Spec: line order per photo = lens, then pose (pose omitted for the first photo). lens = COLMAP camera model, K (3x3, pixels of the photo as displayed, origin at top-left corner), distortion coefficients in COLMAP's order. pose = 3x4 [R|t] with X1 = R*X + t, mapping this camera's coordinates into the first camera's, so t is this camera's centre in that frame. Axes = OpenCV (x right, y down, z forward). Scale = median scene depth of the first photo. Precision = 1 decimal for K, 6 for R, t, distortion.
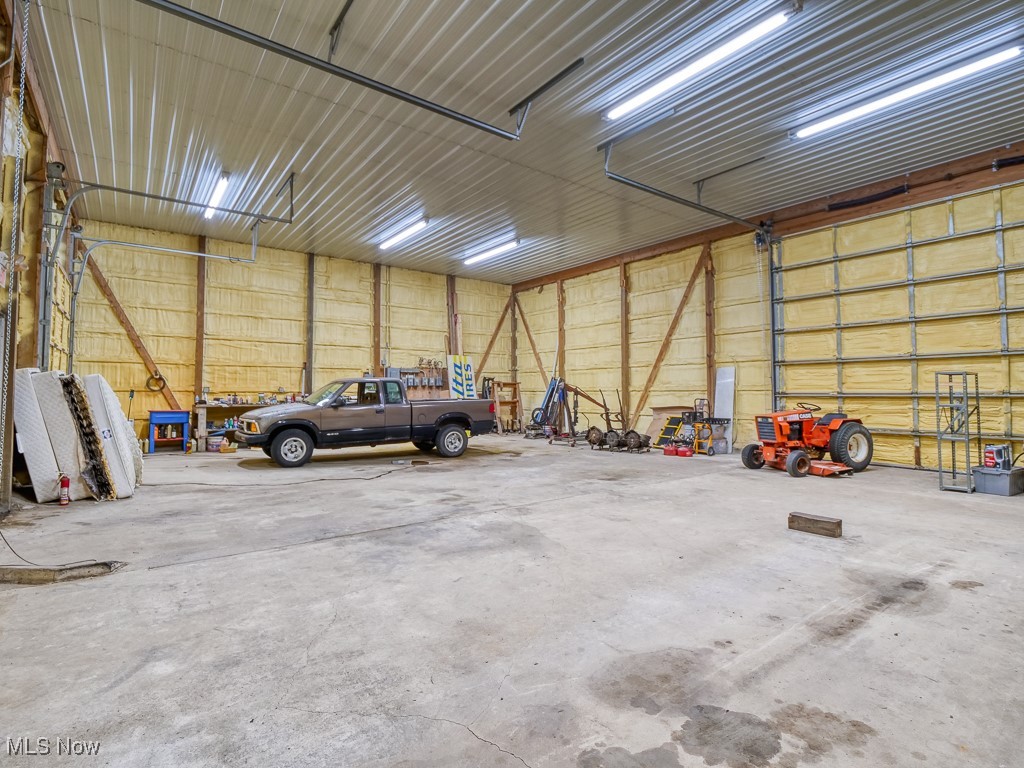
lens RADIAL K [[508.7, 0, 509.4], [0, 508.7, 380.8], [0, 0, 1]] dist [-0.017330, 0.001528]
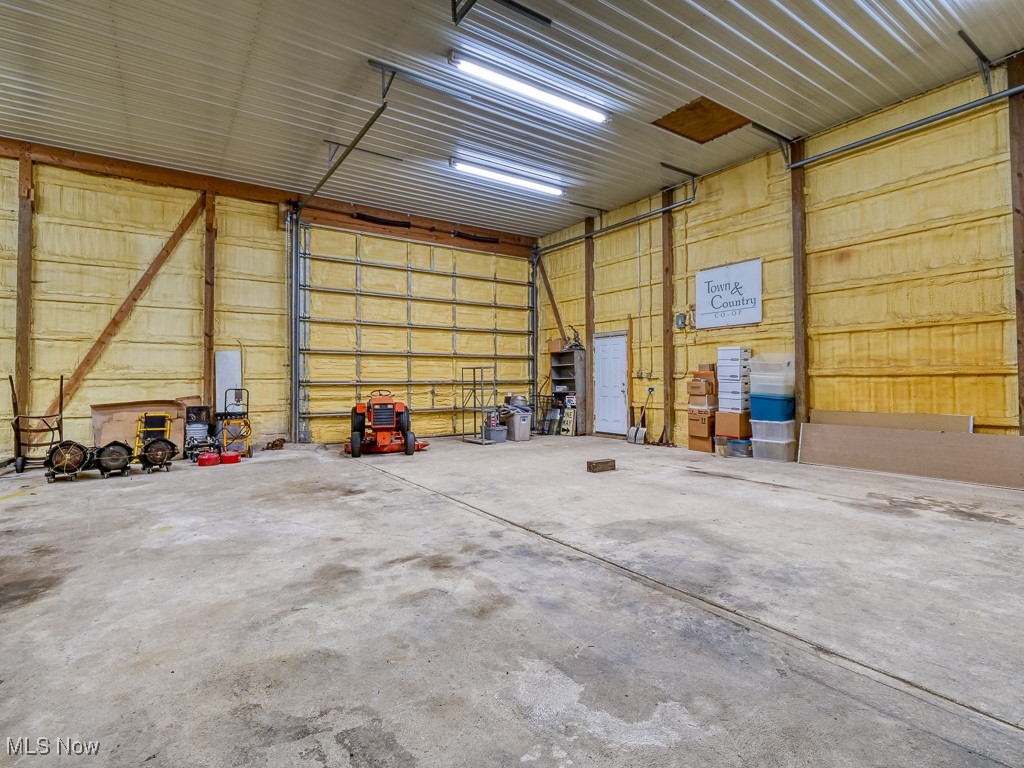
lens RADIAL K [[508.7, 0, 510.6], [0, 508.7, 381.1], [0, 0, 1]] dist [-0.017330, 0.001528]
pose [[0.041999, 0.000651, 0.999117, -0.504900], [-0.019267, 0.999814, 0.000158, 0.017908], [-0.998932, -0.019257, 0.042004, 0.652573]]
